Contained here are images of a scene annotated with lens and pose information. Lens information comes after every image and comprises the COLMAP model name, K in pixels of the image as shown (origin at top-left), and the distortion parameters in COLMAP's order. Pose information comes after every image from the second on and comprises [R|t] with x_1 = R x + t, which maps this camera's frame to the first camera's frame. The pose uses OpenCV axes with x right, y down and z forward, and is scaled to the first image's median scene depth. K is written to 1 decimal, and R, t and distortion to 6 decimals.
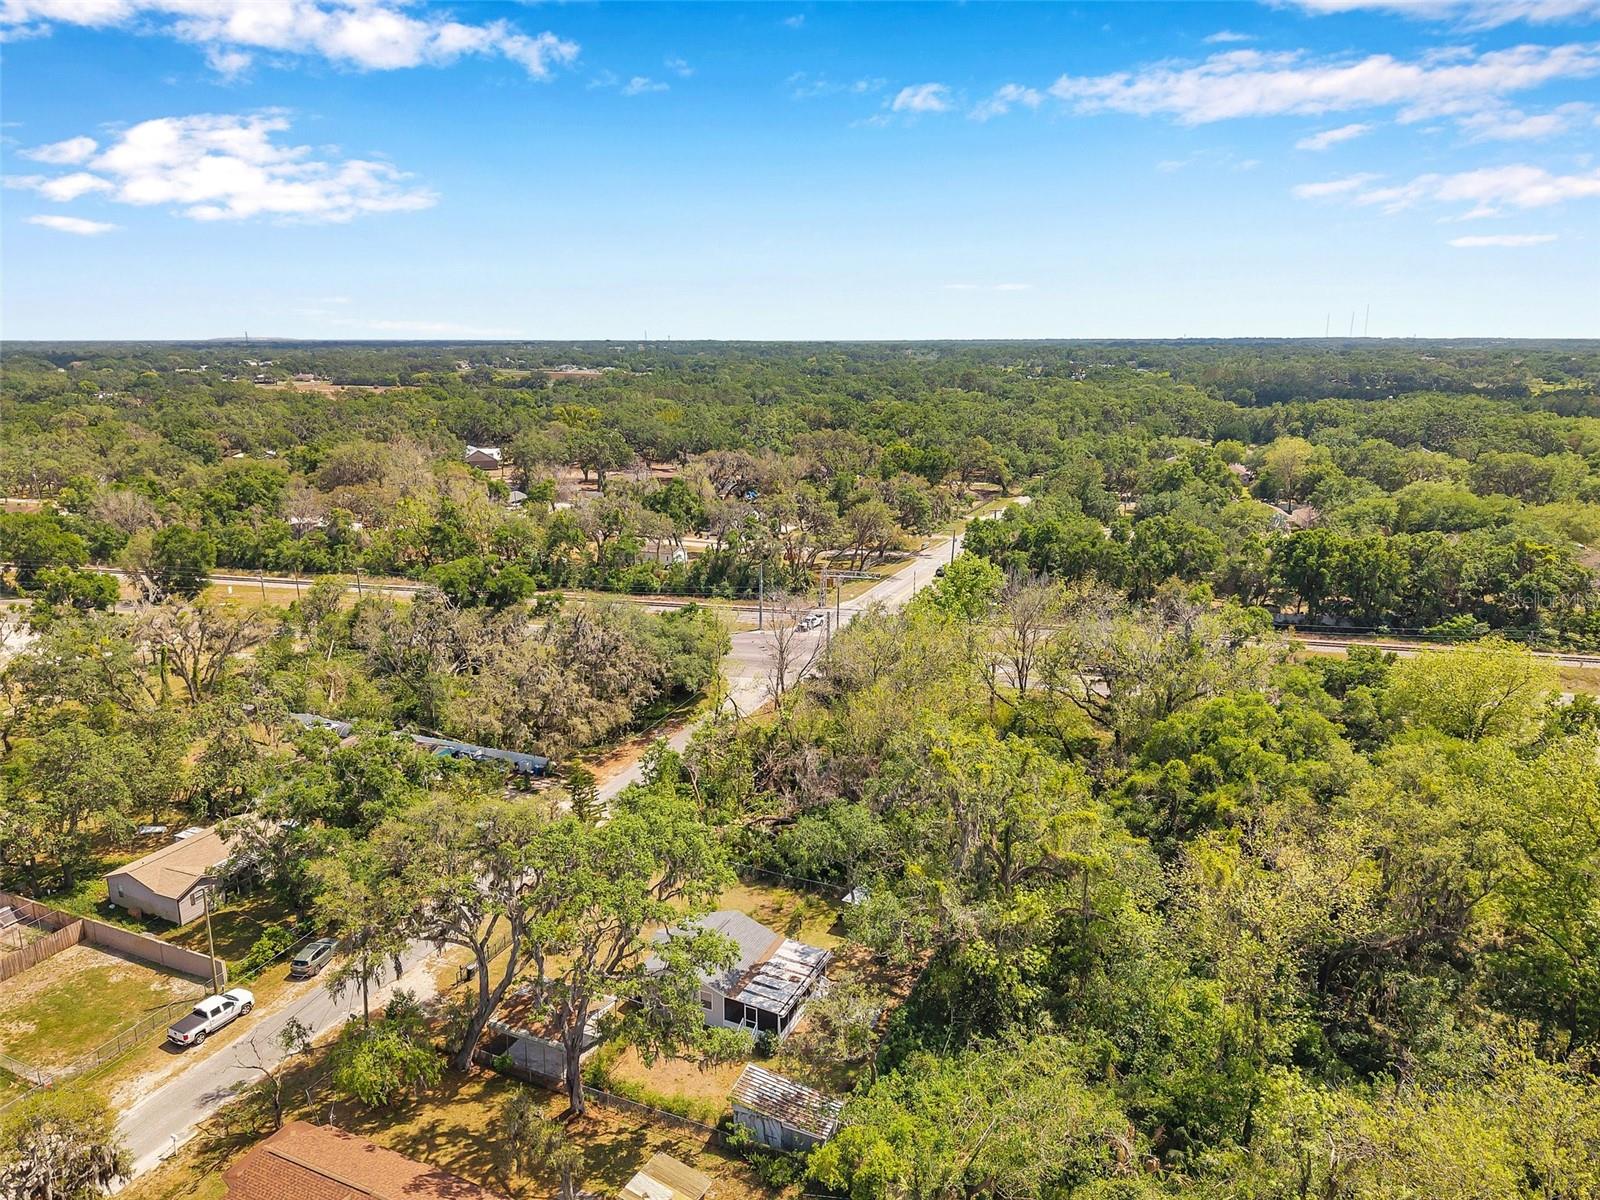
lens RADIAL K [[1121.2, 0, 805.8], [0, 1121.2, 597.8], [0, 0, 1]] dist [0.030259, -0.030277]
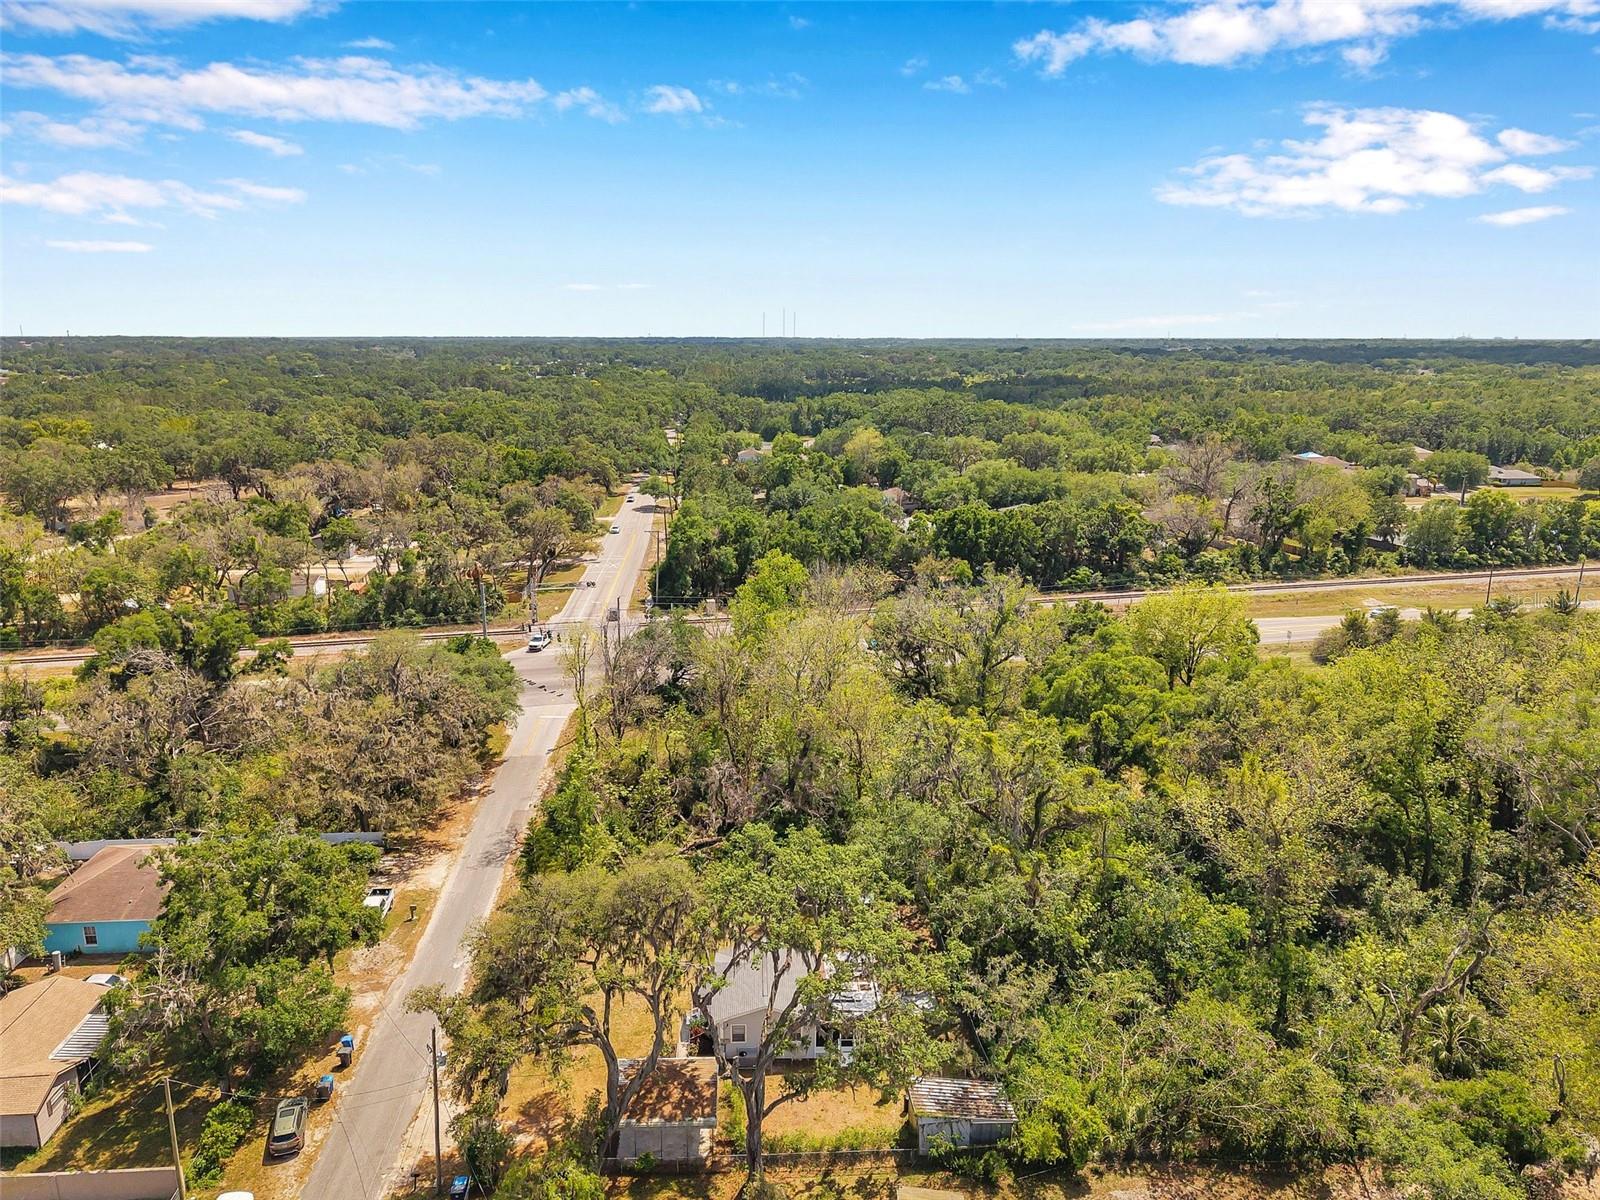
lens RADIAL K [[1121.2, 0, 805.8], [0, 1121.2, 597.8], [0, 0, 1]] dist [0.030259, -0.030277]
pose [[0.880969, -0.104783, 0.461426, -0.262628], [0.104077, 0.994201, 0.027063, -0.017889], [-0.461586, 0.024182, 0.886766, 0.077354]]
